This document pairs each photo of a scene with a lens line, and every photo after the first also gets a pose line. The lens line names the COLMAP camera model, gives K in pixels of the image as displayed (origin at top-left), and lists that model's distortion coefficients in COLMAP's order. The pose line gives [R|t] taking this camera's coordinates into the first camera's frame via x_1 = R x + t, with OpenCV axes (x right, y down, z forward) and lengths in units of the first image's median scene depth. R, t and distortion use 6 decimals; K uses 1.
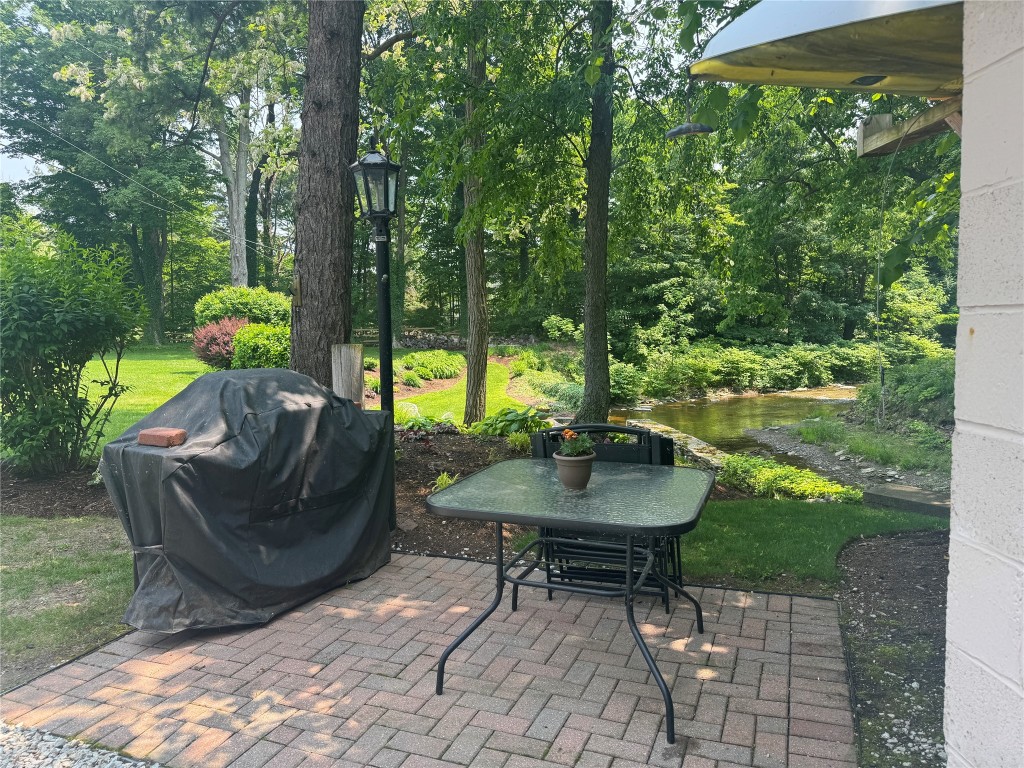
lens RADIAL K [[714.6, 0, 511.8], [0, 714.6, 388.6], [0, 0, 1]] dist [0.118637, -0.151167]
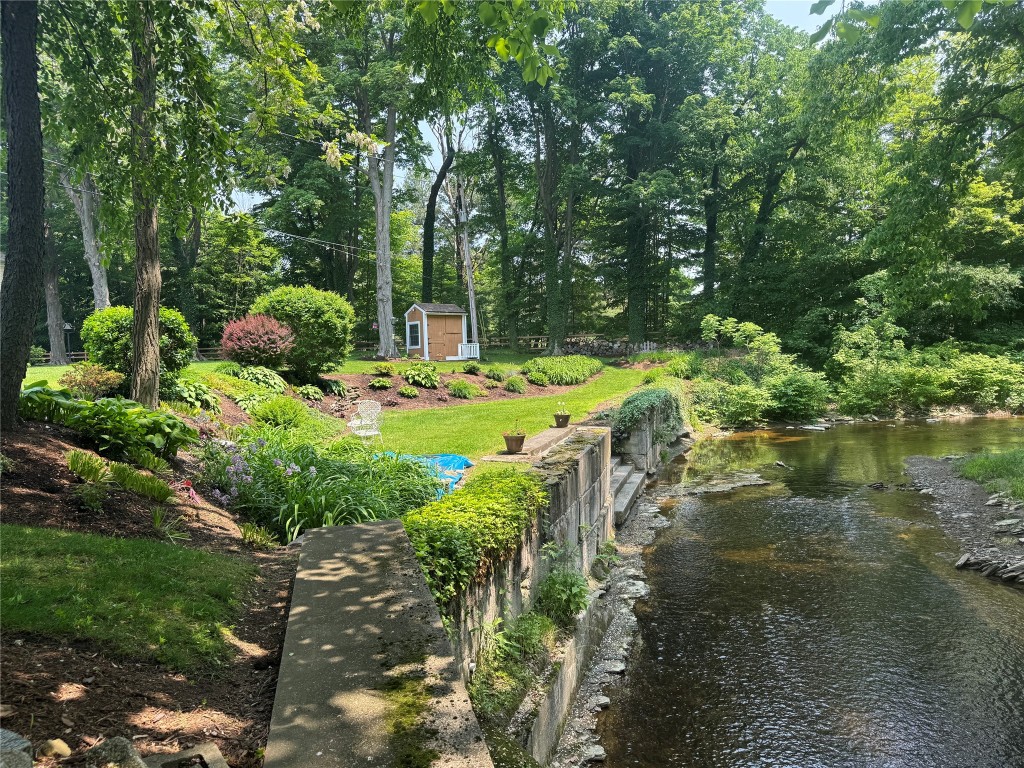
lens RADIAL K [[714.6, 0, 511.8], [0, 714.6, 388.6], [0, 0, 1]] dist [0.118637, -0.151167]
pose [[0.919784, 0.016202, -0.392090, 0.165463], [-0.025364, 0.999513, -0.018199, 0.007263], [0.391604, 0.026684, 0.919747, 0.105185]]
